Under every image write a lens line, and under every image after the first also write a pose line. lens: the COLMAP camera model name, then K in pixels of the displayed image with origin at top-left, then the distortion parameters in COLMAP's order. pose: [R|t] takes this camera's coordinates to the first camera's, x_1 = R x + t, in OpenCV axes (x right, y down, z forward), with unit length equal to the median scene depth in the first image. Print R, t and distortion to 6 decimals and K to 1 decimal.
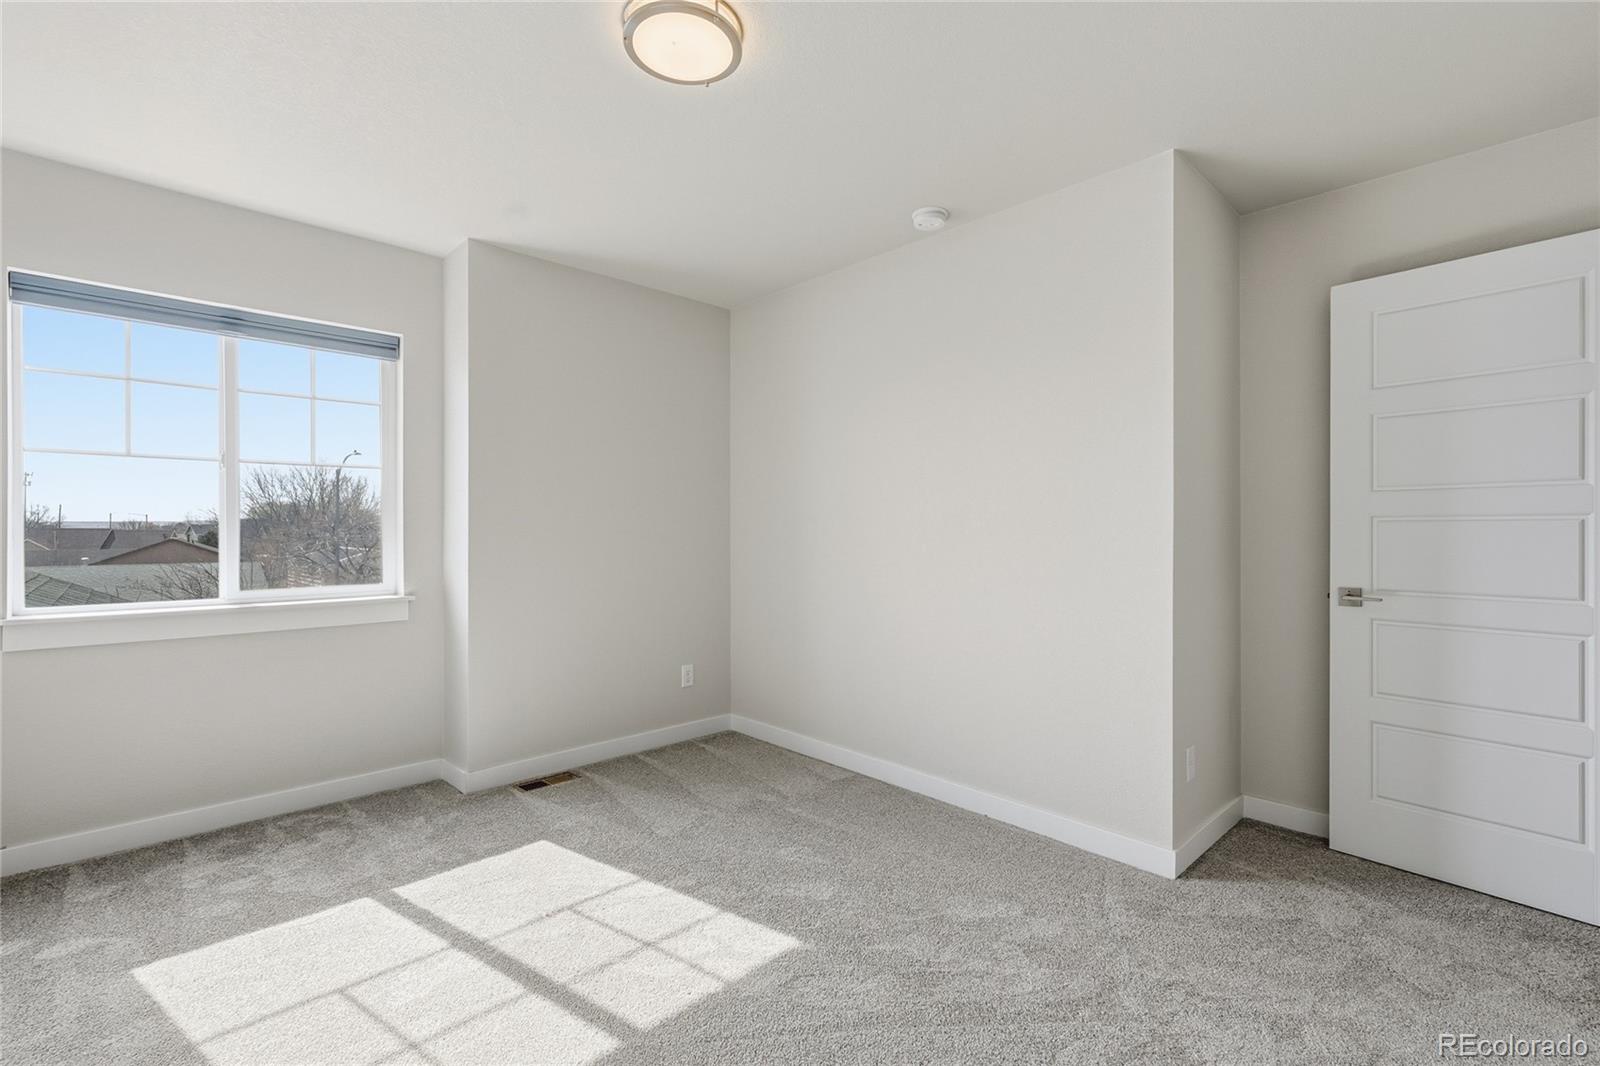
lens RADIAL K [[718.3, 0, 804.5], [0, 718.3, 531.0], [0, 0, 1]] dist [0.023714, 0.000257]
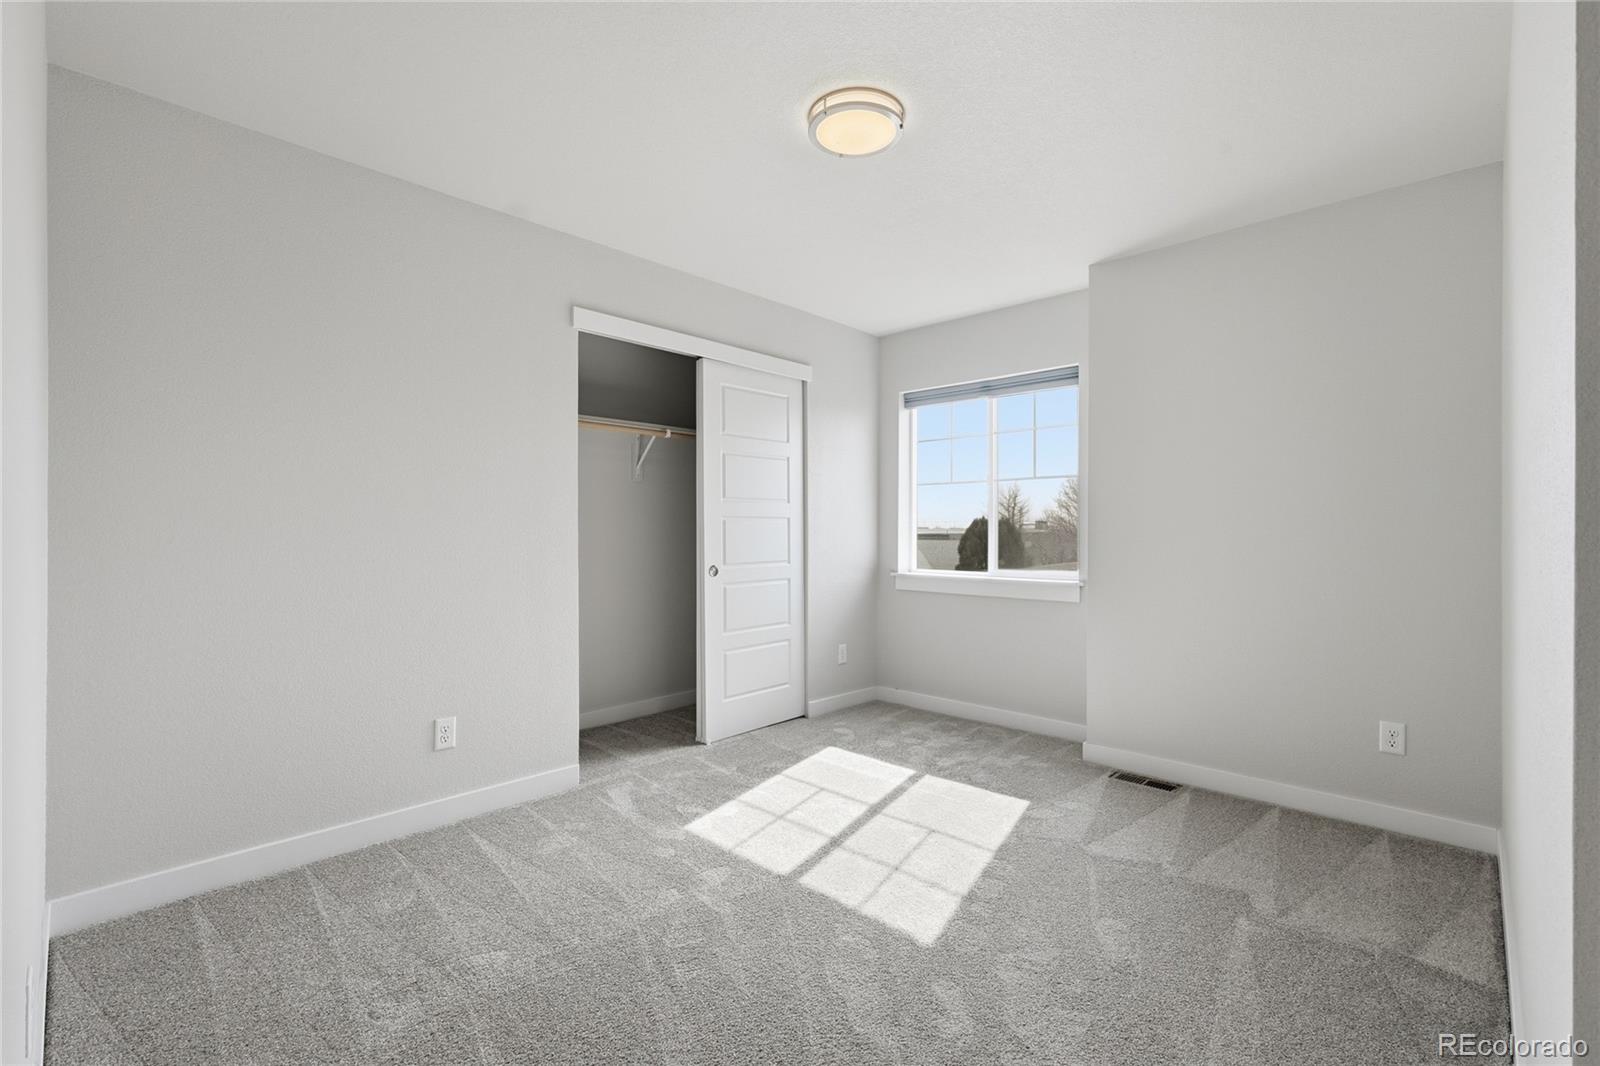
lens RADIAL K [[718.3, 0, 804.6], [0, 718.3, 532.9], [0, 0, 1]] dist [0.023714, 0.000257]
pose [[0.043442, 0.000589, -0.999056, 0.709377], [-0.002876, 0.999996, 0.000465, 0.011781], [0.999052, 0.002853, 0.043444, 0.580866]]
